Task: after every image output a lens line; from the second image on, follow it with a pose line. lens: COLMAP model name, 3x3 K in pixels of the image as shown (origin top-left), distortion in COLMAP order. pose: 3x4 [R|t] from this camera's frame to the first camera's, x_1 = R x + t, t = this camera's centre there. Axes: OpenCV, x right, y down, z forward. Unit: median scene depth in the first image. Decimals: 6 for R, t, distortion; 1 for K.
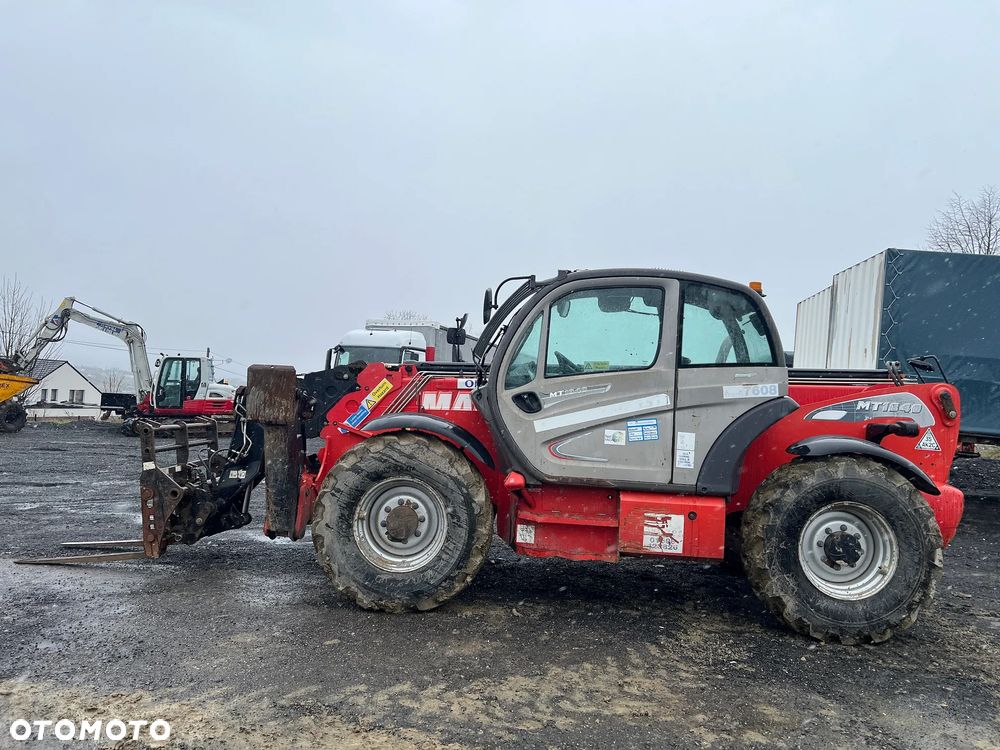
lens RADIAL K [[766.7, 0, 500.9], [0, 766.7, 370.3], [0, 0, 1]] dist [0.076132, -0.086363]
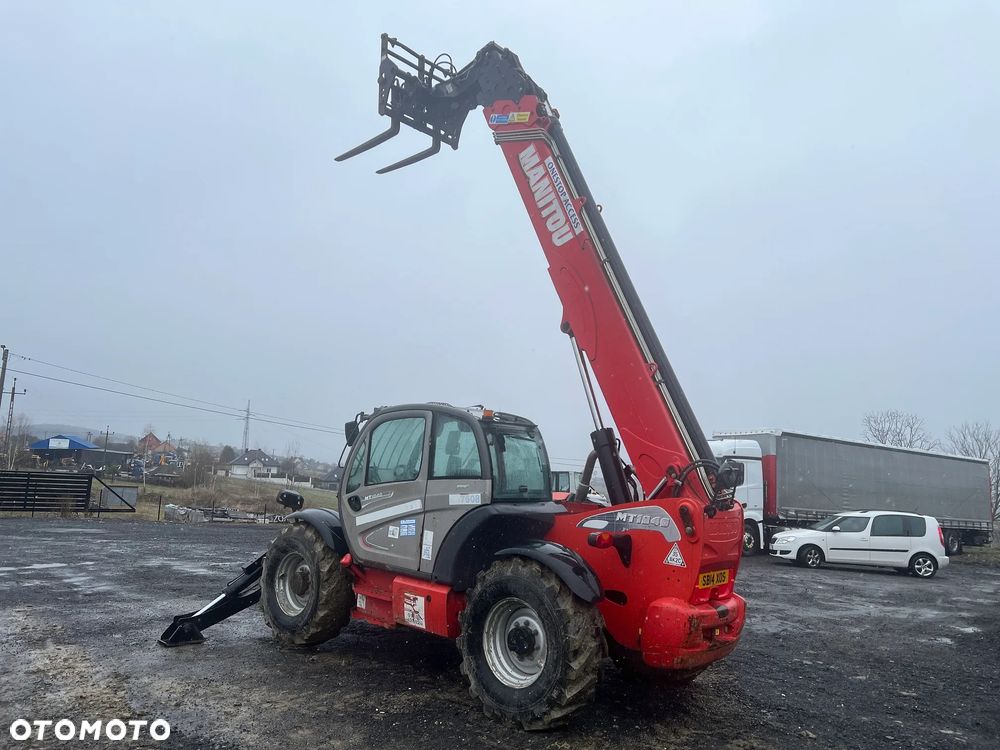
lens RADIAL K [[766.7, 0, 500.9], [0, 766.7, 370.3], [0, 0, 1]] dist [0.076132, -0.086363]
pose [[0.764967, -0.079277, -0.639171, 1.170982], [-0.003123, 0.991927, -0.126768, -0.022282], [0.644061, 0.098970, 0.758545, 0.078985]]
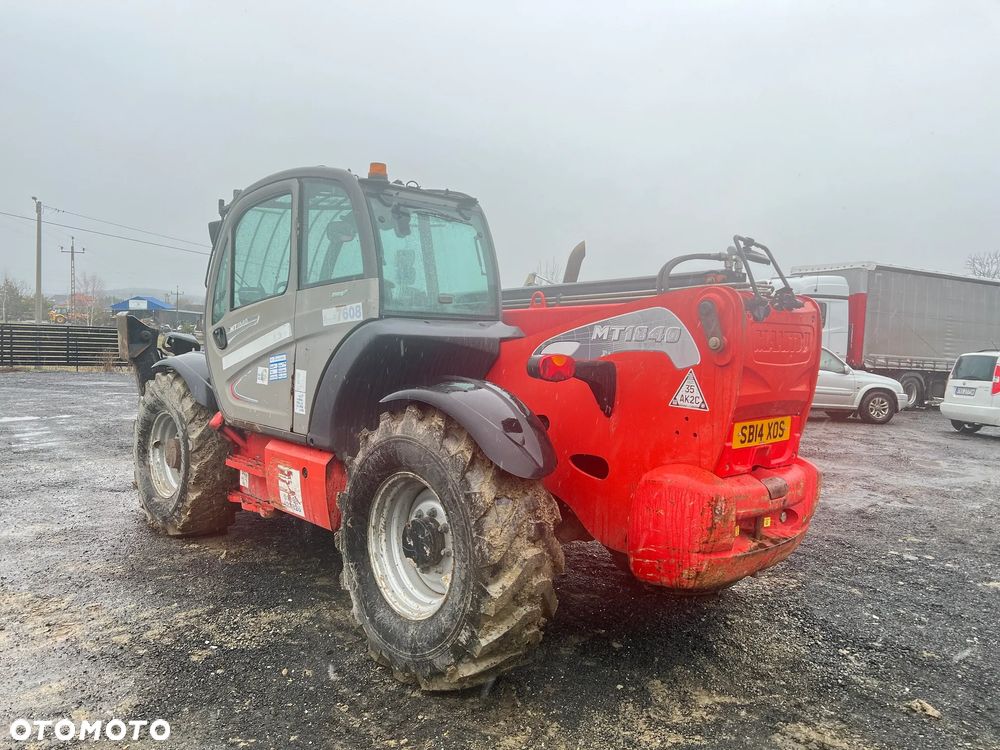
lens RADIAL K [[737.4, 0, 500.0], [0, 737.4, 375.0], [0, 0, 1]] dist [0.092294, -0.072830]
pose [[0.708556, 0.009396, -0.705592, 0.935359], [0.026777, 0.998833, 0.040190, 0.060266], [0.705146, -0.047371, 0.707478, 0.596070]]
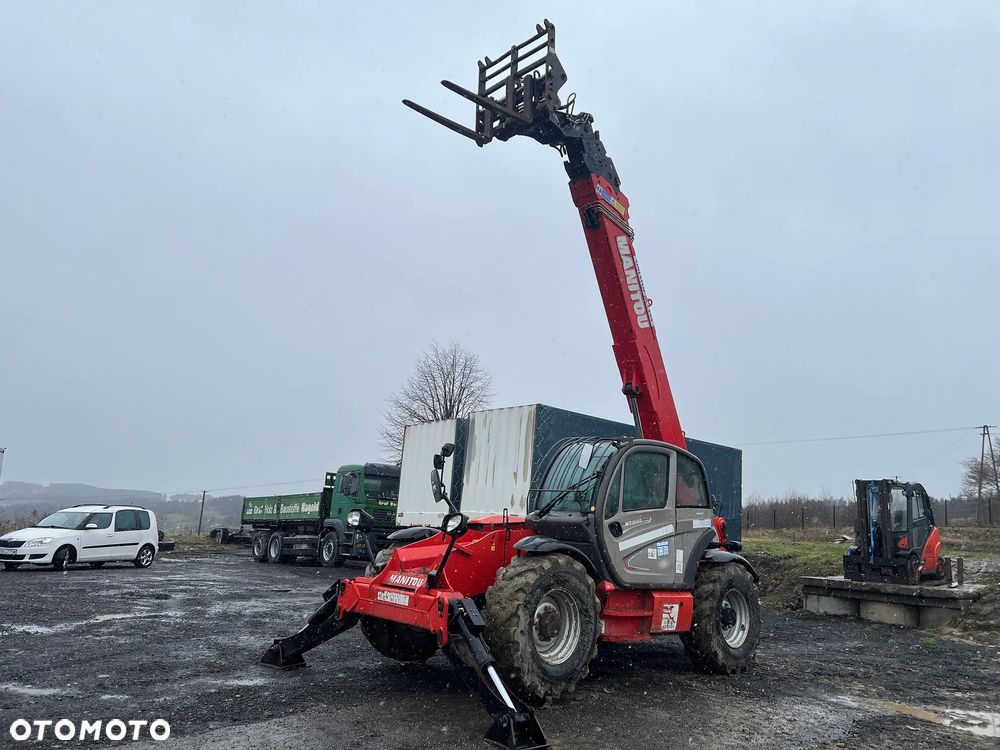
lens RADIAL K [[737.4, 0, 500.0], [0, 737.4, 375.0], [0, 0, 1]] dist [0.092294, -0.072830]
pose [[0.703518, 0.147294, 0.695246, -1.128470], [-0.064618, 0.987492, -0.143822, -0.029381], [-0.707734, 0.056256, 0.704236, 0.166203]]
